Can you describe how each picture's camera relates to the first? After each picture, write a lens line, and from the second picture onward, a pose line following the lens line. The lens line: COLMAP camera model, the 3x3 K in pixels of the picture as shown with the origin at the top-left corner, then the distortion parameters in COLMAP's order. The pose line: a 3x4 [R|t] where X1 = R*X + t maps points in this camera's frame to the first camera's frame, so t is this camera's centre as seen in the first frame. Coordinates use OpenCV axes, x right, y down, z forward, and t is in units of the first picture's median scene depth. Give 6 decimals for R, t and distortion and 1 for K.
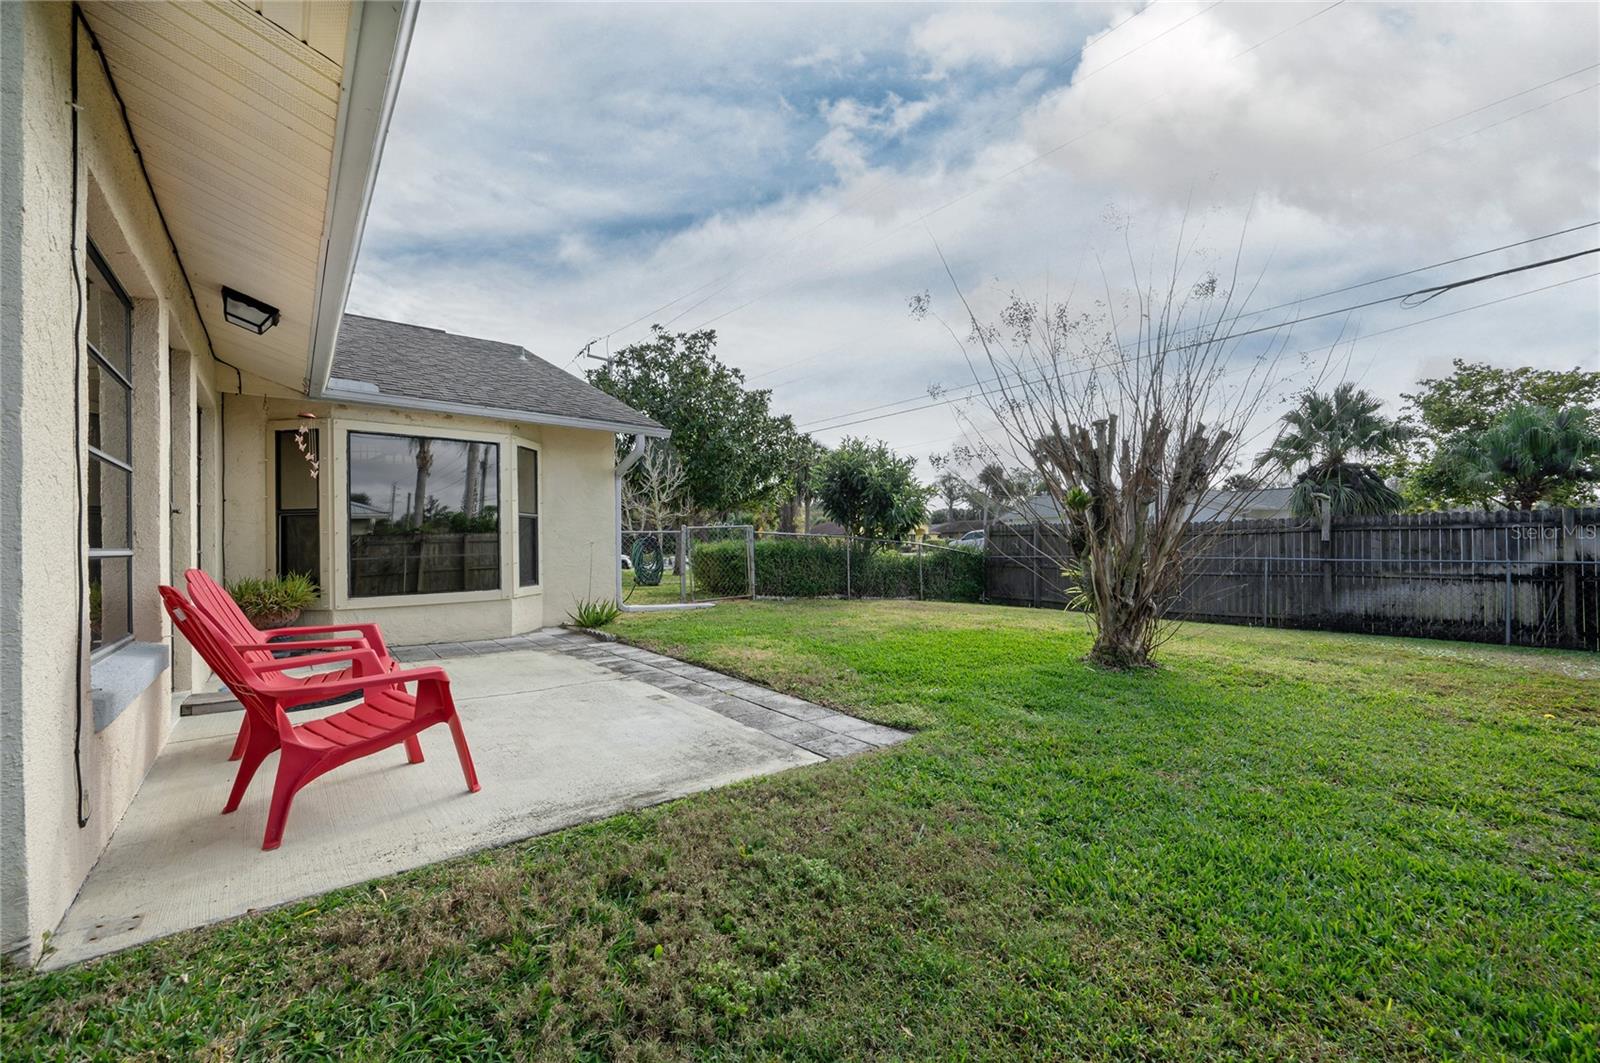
lens RADIAL K [[638.7, 0, 834.4], [0, 638.7, 538.4], [0, 0, 1]] dist [-0.019440, -0.000171]
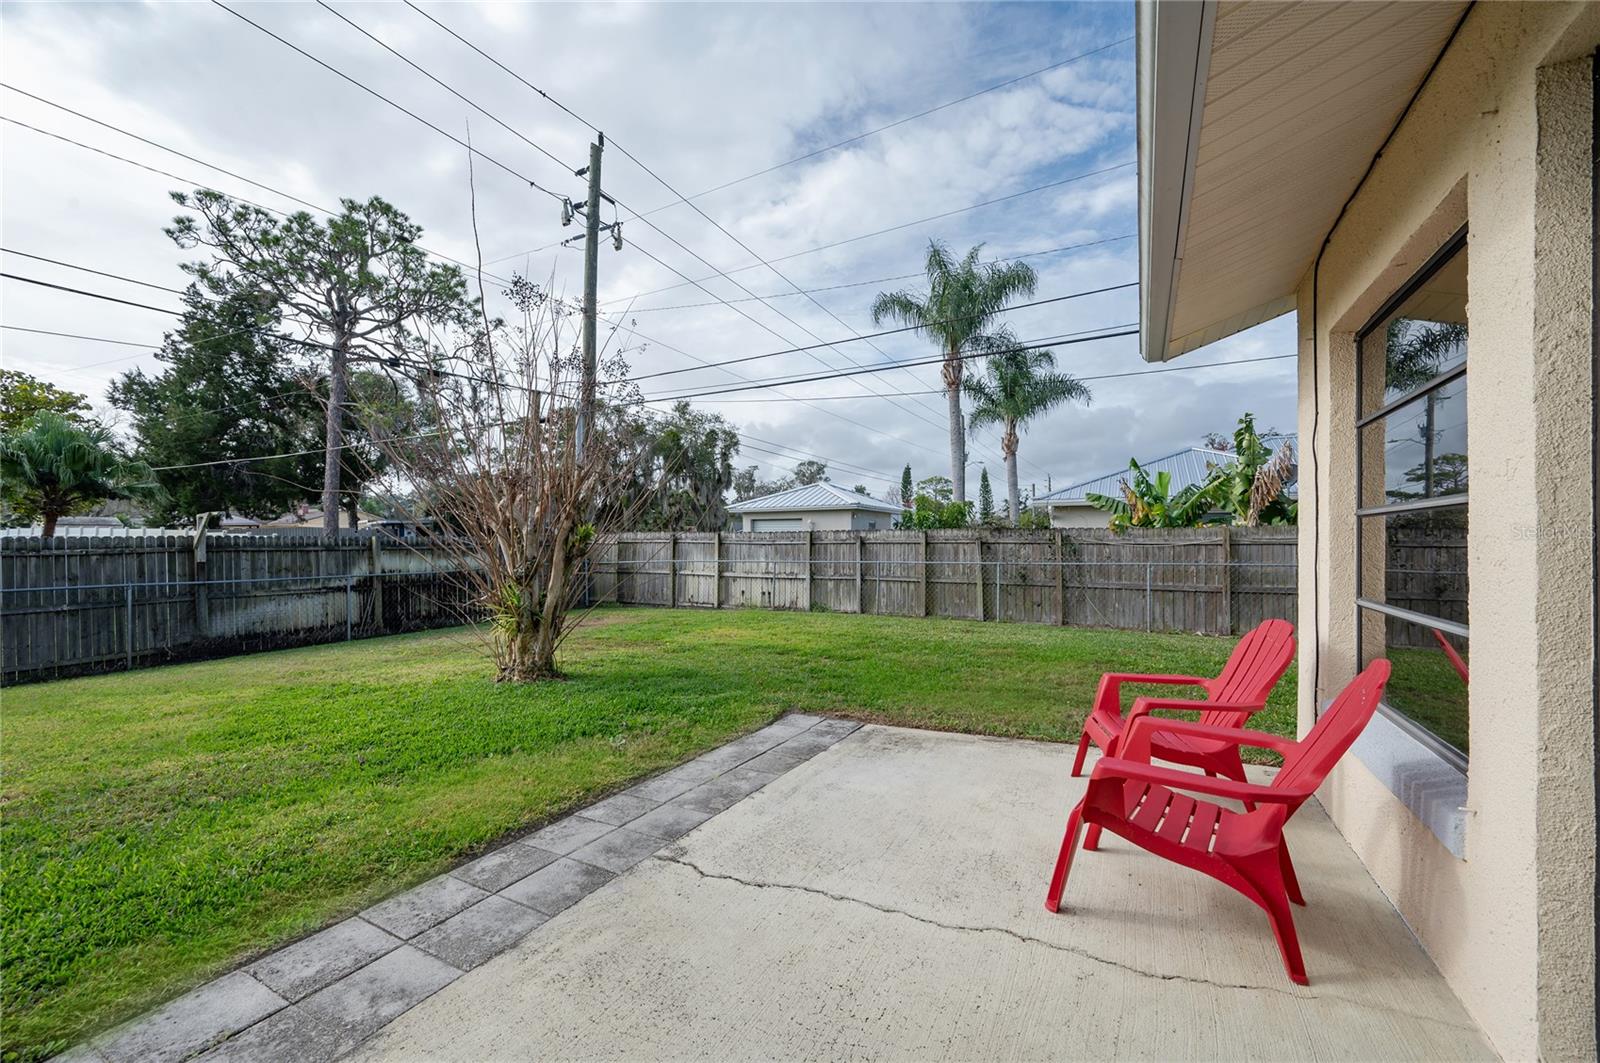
lens RADIAL K [[638.7, 0, 797.1], [0, 638.7, 537.4], [0, 0, 1]] dist [-0.019440, -0.000171]
pose [[-0.349196, 0.016427, 0.936906, -0.472902], [-0.000193, 0.999845, -0.017602, -0.020088], [-0.937050, -0.006327, -0.349139, 0.591059]]
